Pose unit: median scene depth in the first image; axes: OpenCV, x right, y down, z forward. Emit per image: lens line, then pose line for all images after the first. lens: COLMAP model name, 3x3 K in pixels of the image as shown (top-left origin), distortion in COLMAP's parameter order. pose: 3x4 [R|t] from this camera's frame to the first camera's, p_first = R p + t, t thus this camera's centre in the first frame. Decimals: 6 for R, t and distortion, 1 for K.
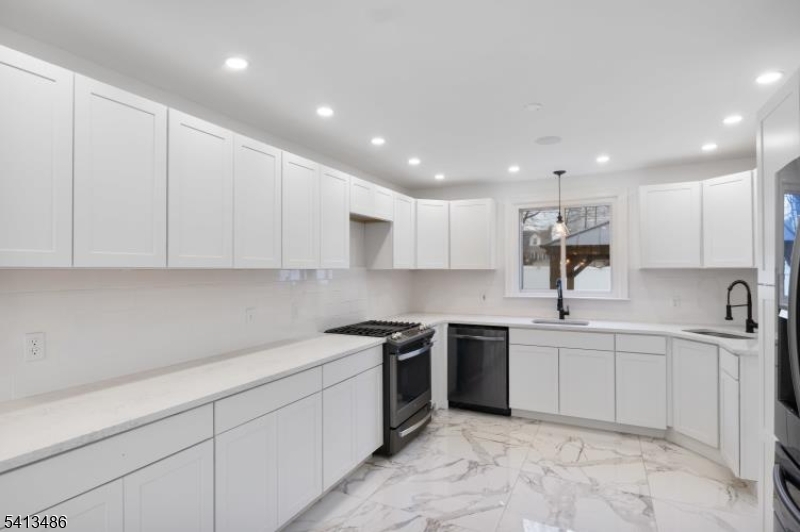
lens RADIAL K [[413.1, 0, 400.0], [0, 413.1, 266.0], [0, 0, 1]] dist [-0.004755, -0.000235]
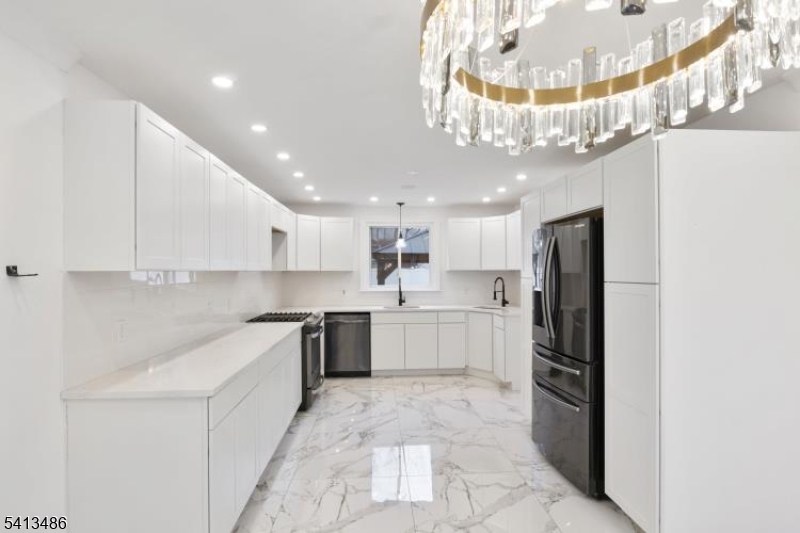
lens RADIAL K [[406.0, 0, 401.8], [0, 406.0, 269.0], [0, 0, 1]] dist [-0.007209, -0.001165]
pose [[0.864005, 0.001914, 0.503480, -0.357642], [-0.003928, 0.999988, 0.002939, -0.002816], [-0.503469, -0.004517, 0.864002, -0.252151]]
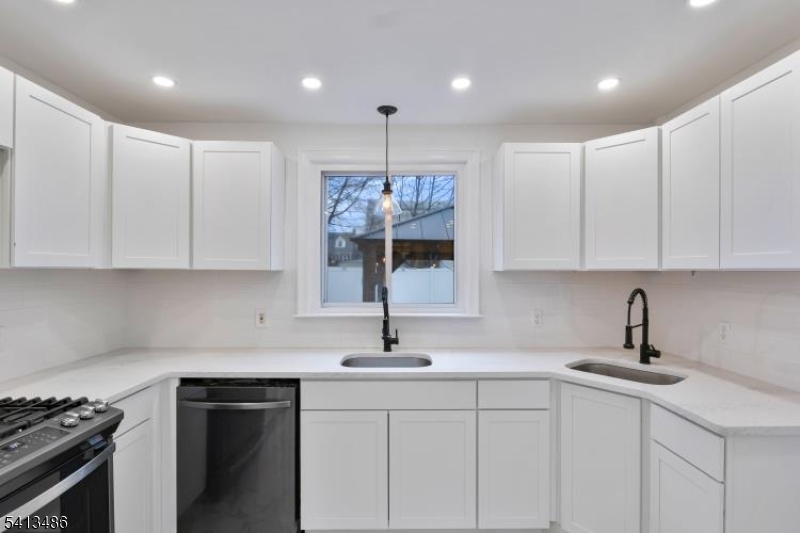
lens RADIAL K [[406.0, 0, 401.8], [0, 406.0, 269.0], [0, 0, 1]] dist [-0.007209, -0.001165]
pose [[0.892517, 0.007125, 0.450957, 0.153385], [-0.009233, 0.999954, 0.002475, 0.004076], [-0.450919, -0.006373, 0.892542, 0.506125]]
